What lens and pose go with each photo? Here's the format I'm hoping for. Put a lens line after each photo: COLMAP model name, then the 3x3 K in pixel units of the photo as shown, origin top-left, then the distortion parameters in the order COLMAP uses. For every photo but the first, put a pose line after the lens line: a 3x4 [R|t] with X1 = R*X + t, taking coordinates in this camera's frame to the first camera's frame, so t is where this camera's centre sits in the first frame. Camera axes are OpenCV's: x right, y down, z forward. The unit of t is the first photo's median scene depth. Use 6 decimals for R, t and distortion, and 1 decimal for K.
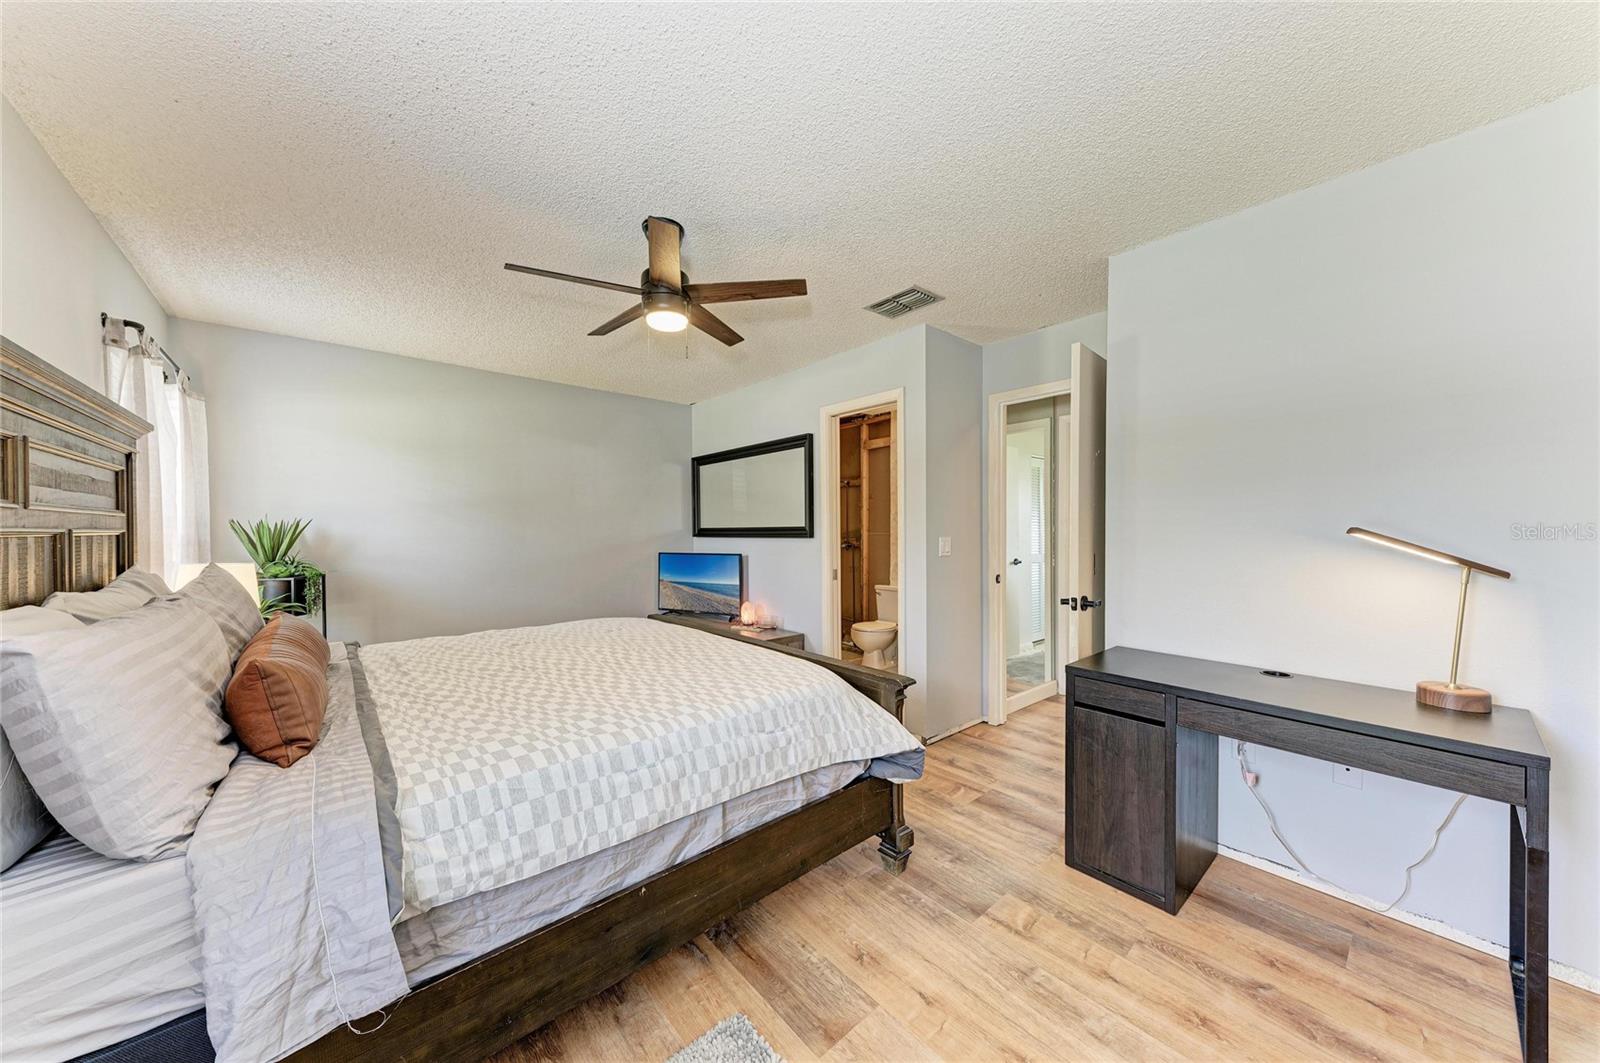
lens RADIAL K [[537.4, 0, 807.6], [0, 537.4, 532.2], [0, 0, 1]] dist [0.023647, -0.003553]
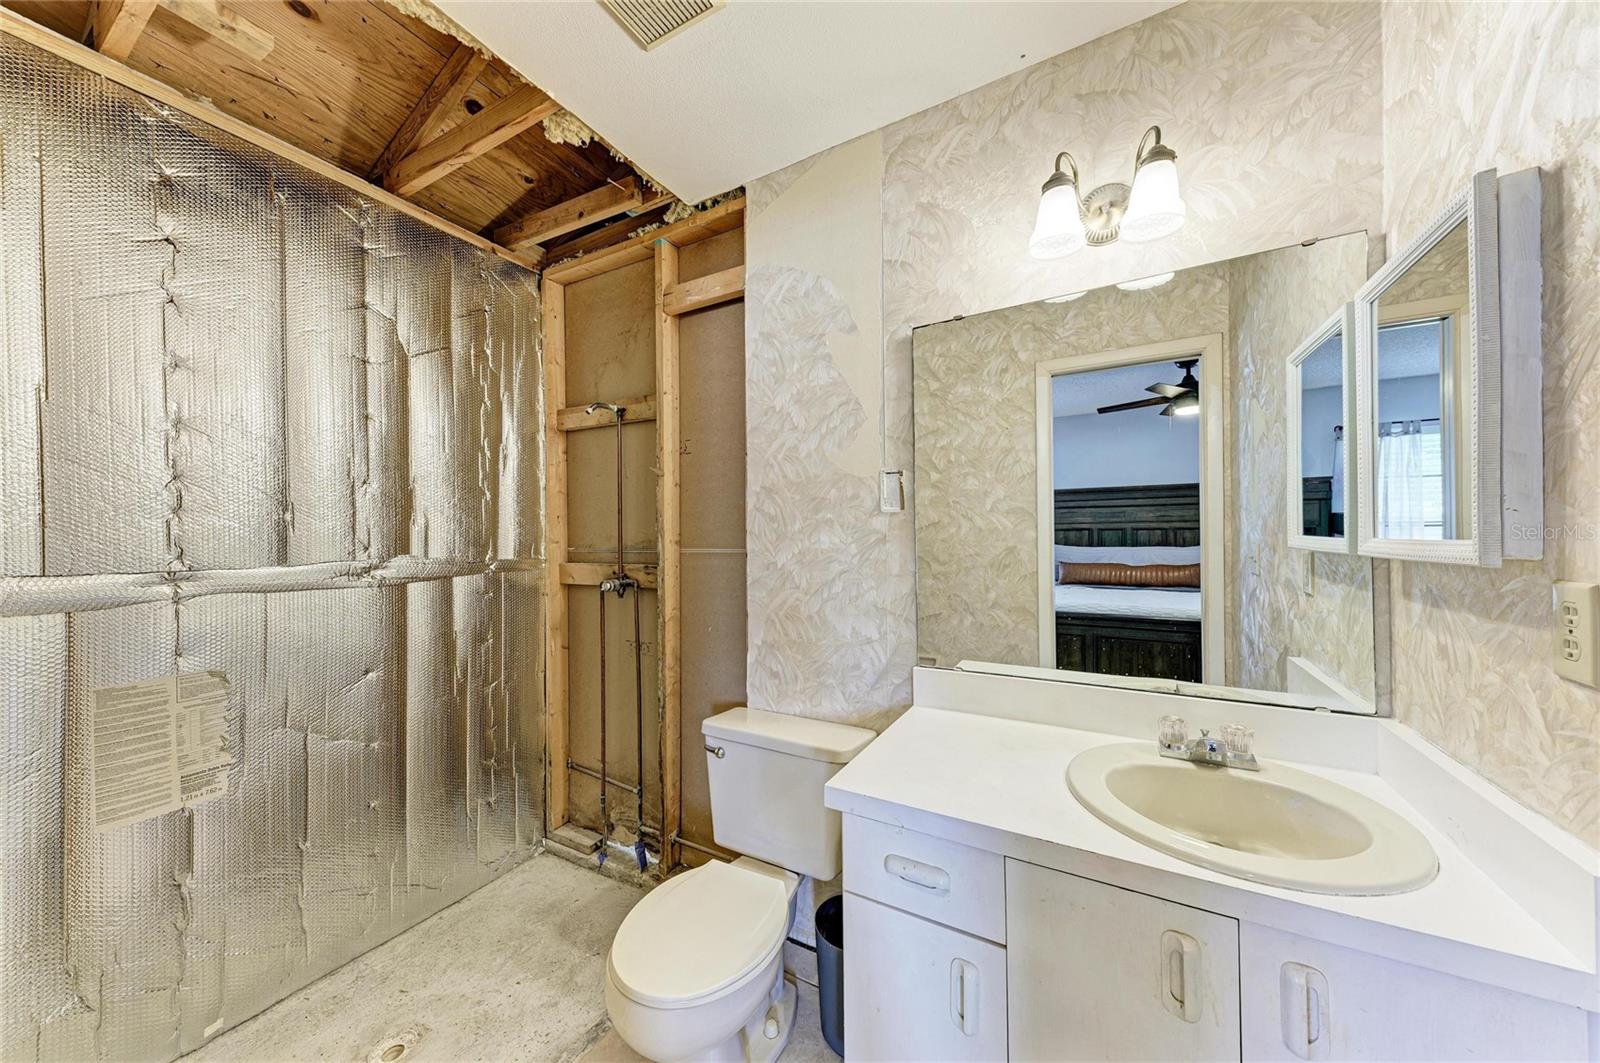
lens RADIAL K [[559.3, 0, 818.8], [0, 559.3, 532.2], [0, 0, 1]] dist [0.020833, -0.004872]
pose [[0.936476, -0.005980, 0.350682, 0.151172], [0.008003, 0.999959, -0.004317, -0.017049], [-0.350641, 0.006849, 0.936485, 1.351219]]
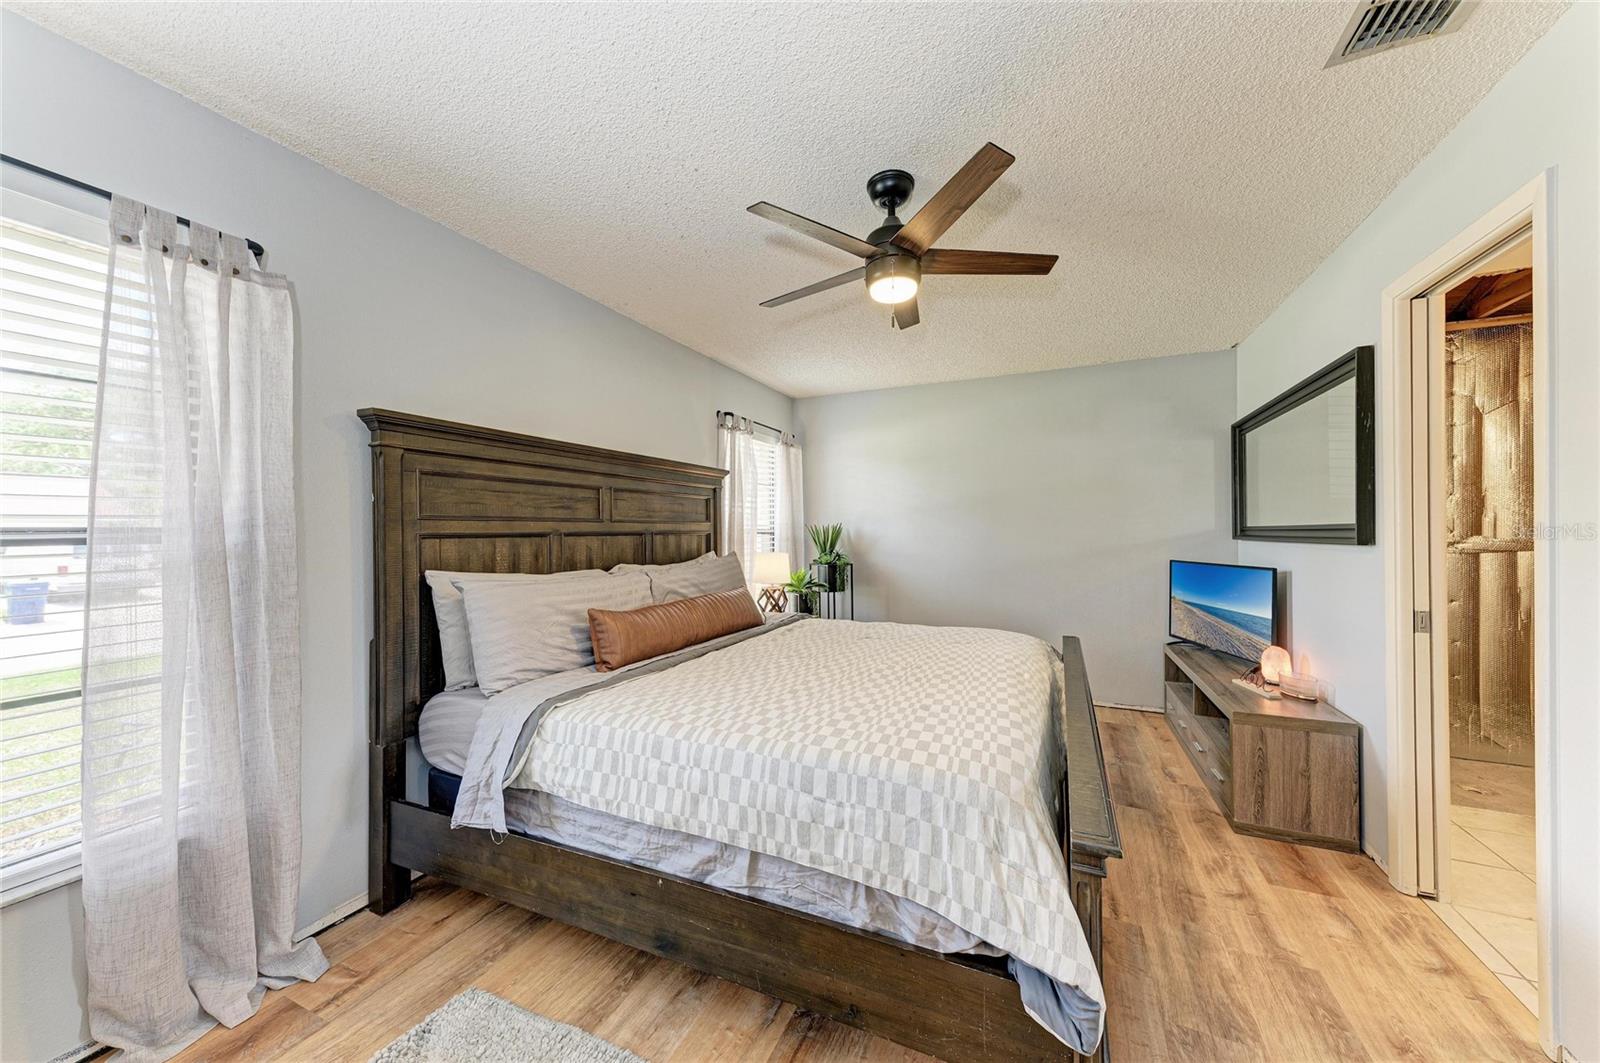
lens RADIAL K [[559.3, 0, 818.8], [0, 559.3, 532.2], [0, 0, 1]] dist [0.020833, -0.004872]
pose [[0.427718, 0.001430, -0.903911, 0.407251], [-0.000017, 0.999999, 0.001574, -0.004557], [0.903912, -0.000658, 0.427718, 0.415834]]
